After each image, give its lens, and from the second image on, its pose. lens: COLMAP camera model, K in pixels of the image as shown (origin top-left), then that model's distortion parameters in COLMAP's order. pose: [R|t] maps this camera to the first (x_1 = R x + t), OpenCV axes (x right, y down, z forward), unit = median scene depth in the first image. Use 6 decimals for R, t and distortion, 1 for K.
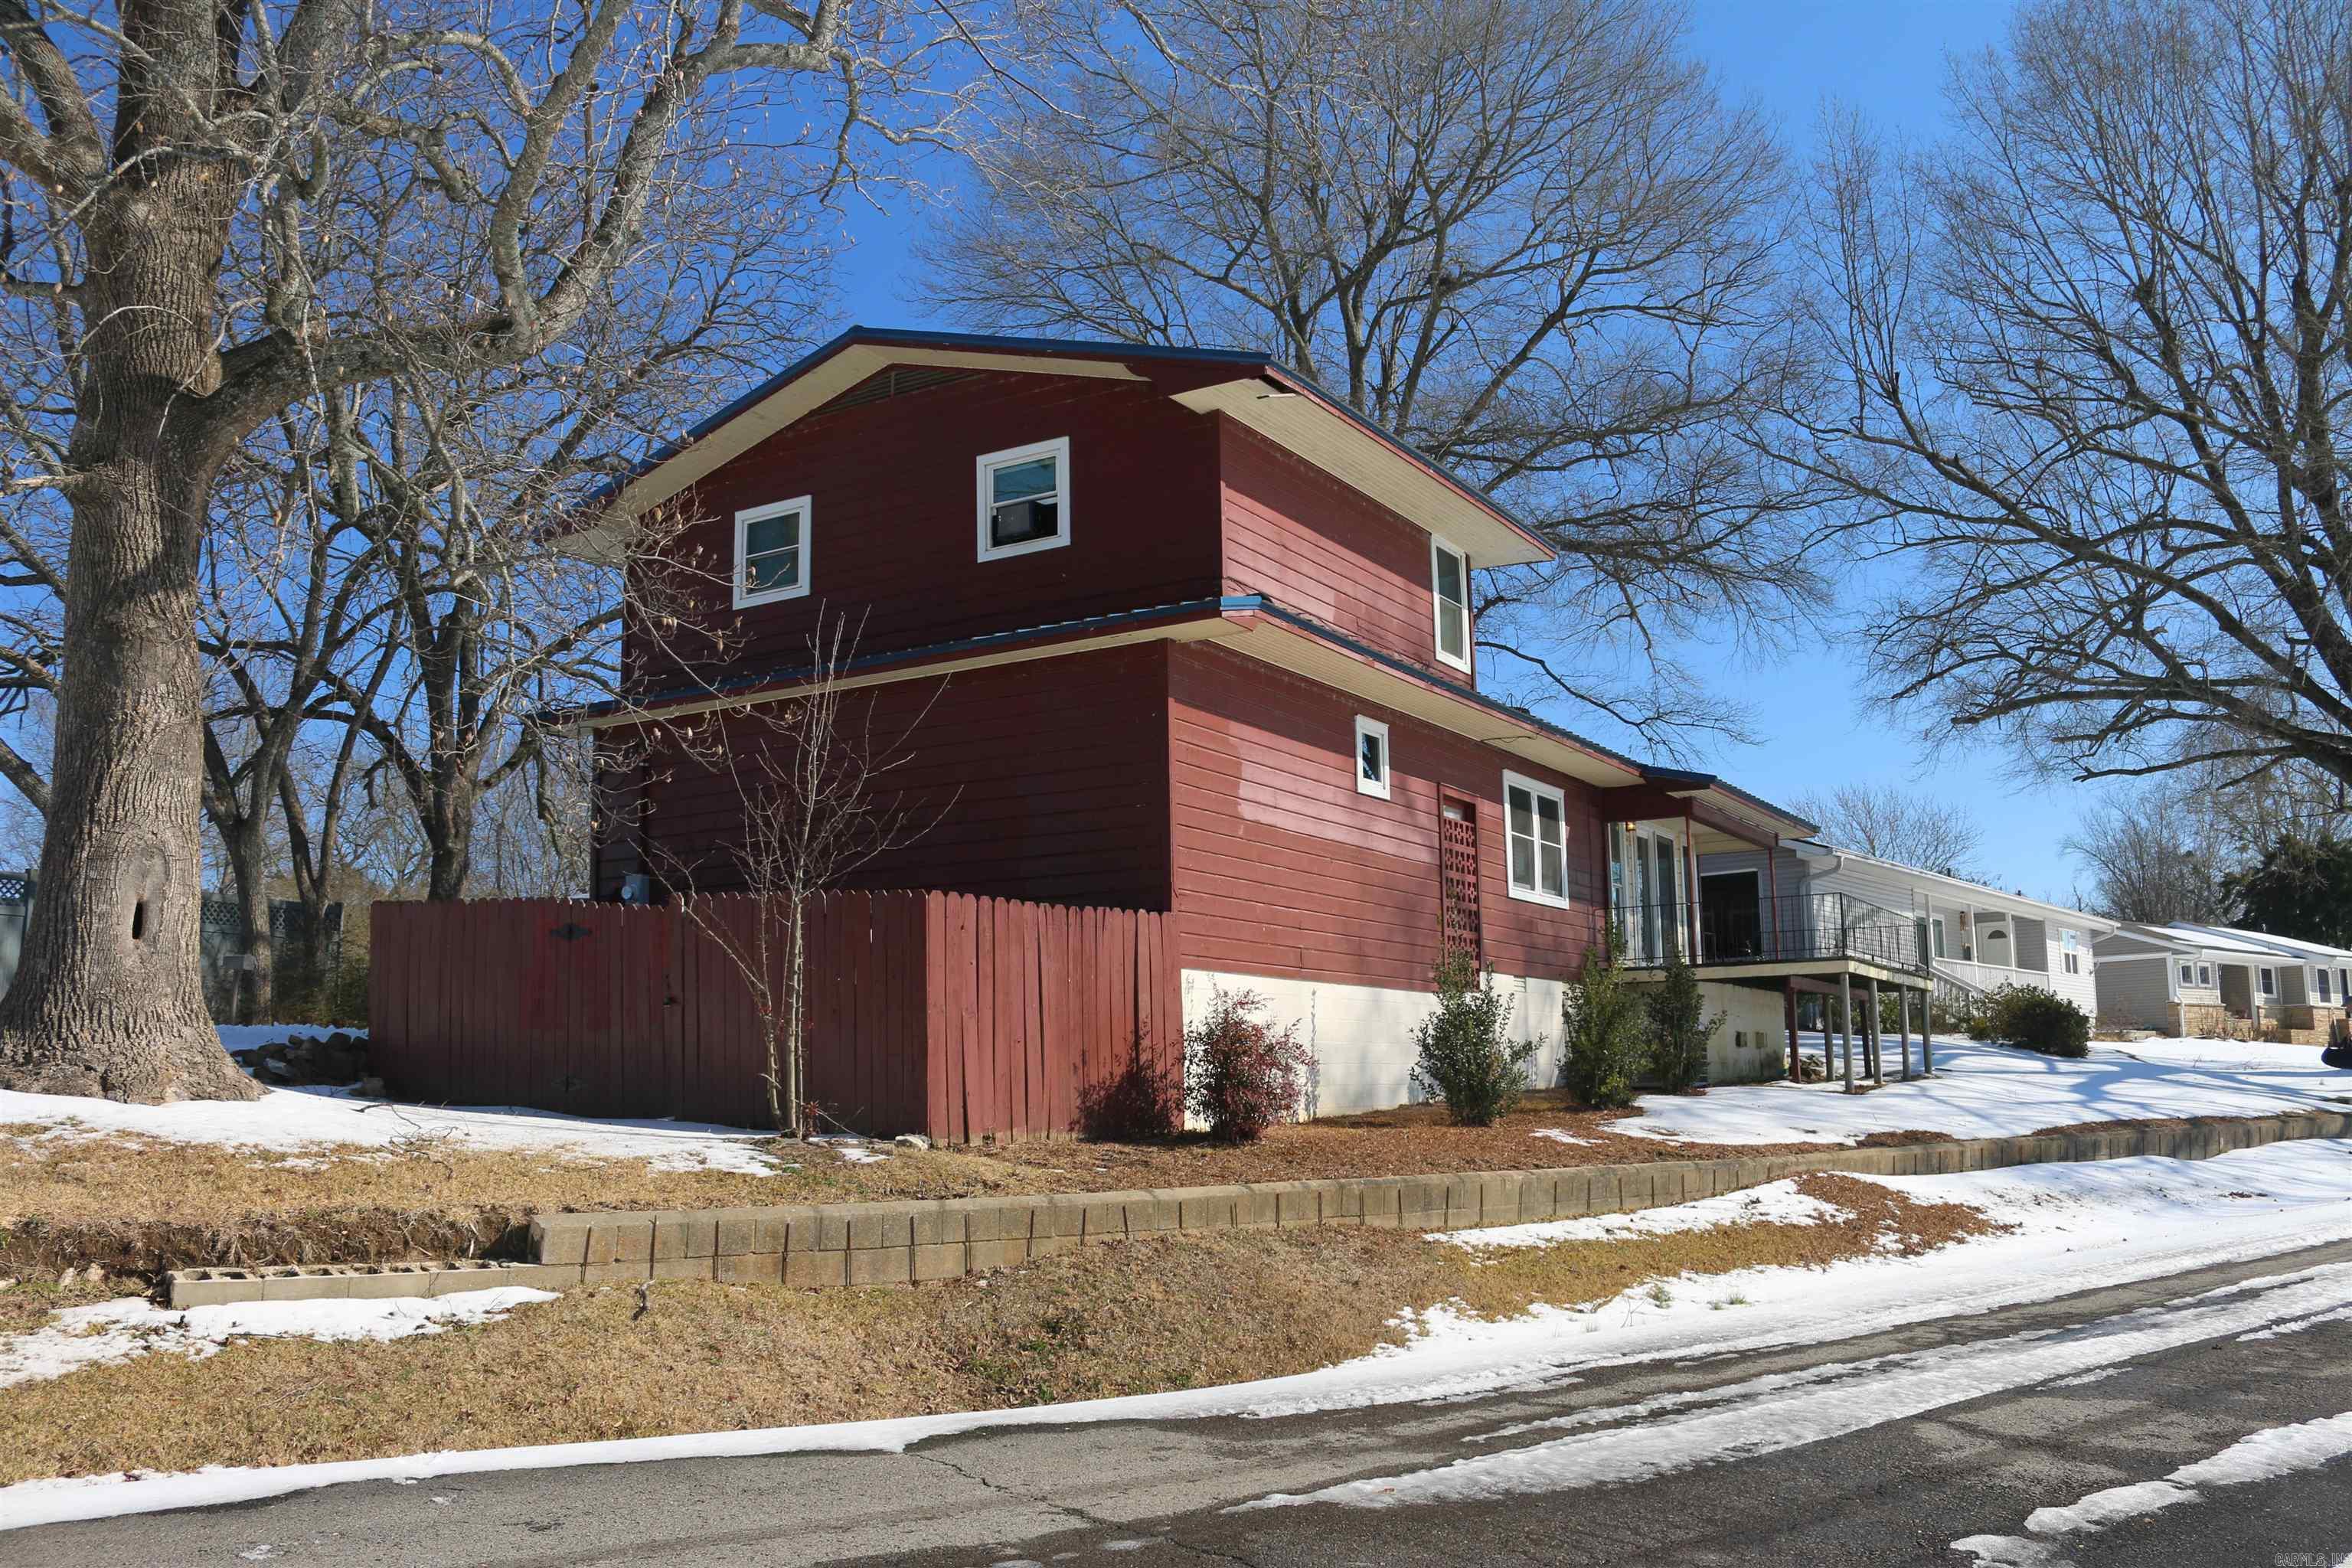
lens RADIAL K [[1904.7, 0, 1186.5], [0, 1904.7, 793.7], [0, 0, 1]] dist [-0.154620, 0.123227]
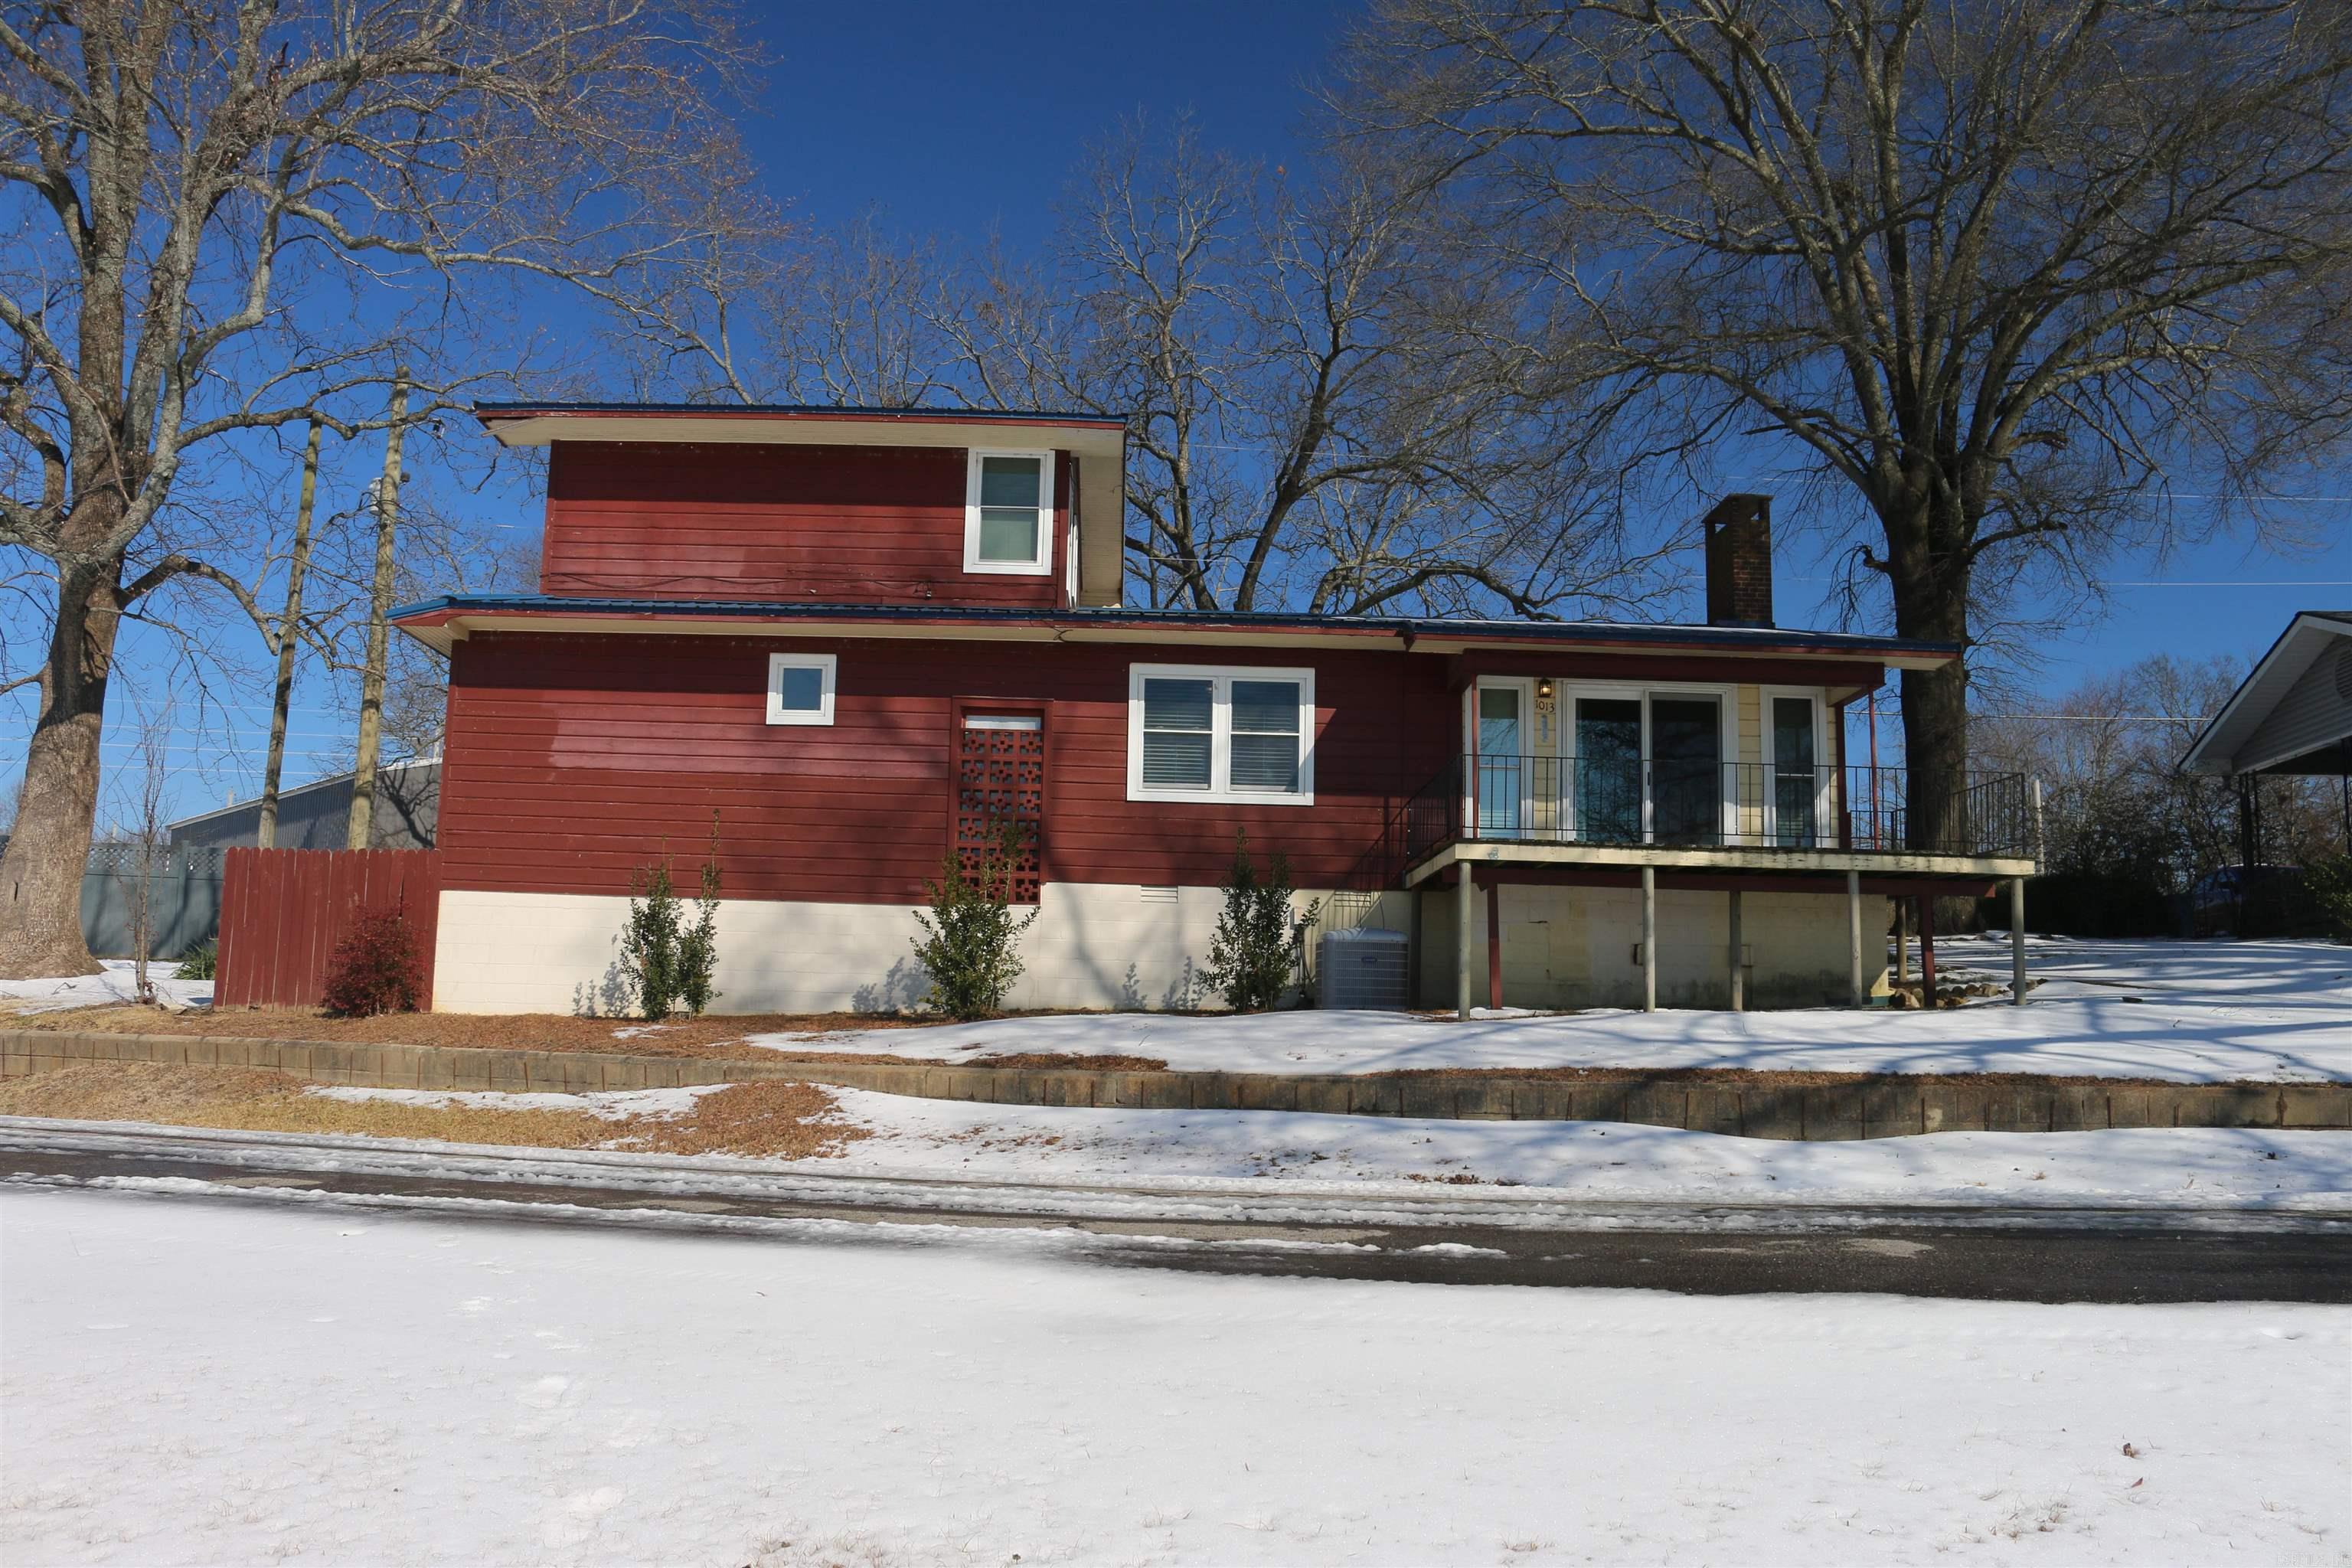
lens RADIAL K [[1904.7, 0, 1186.5], [0, 1904.7, 793.7], [0, 0, 1]] dist [-0.154620, 0.123227]
pose [[0.560360, -0.095277, -0.822751, 1.058548], [0.102259, 0.993720, -0.045429, 0.107088], [0.821912, -0.058677, 0.566584, 0.546445]]
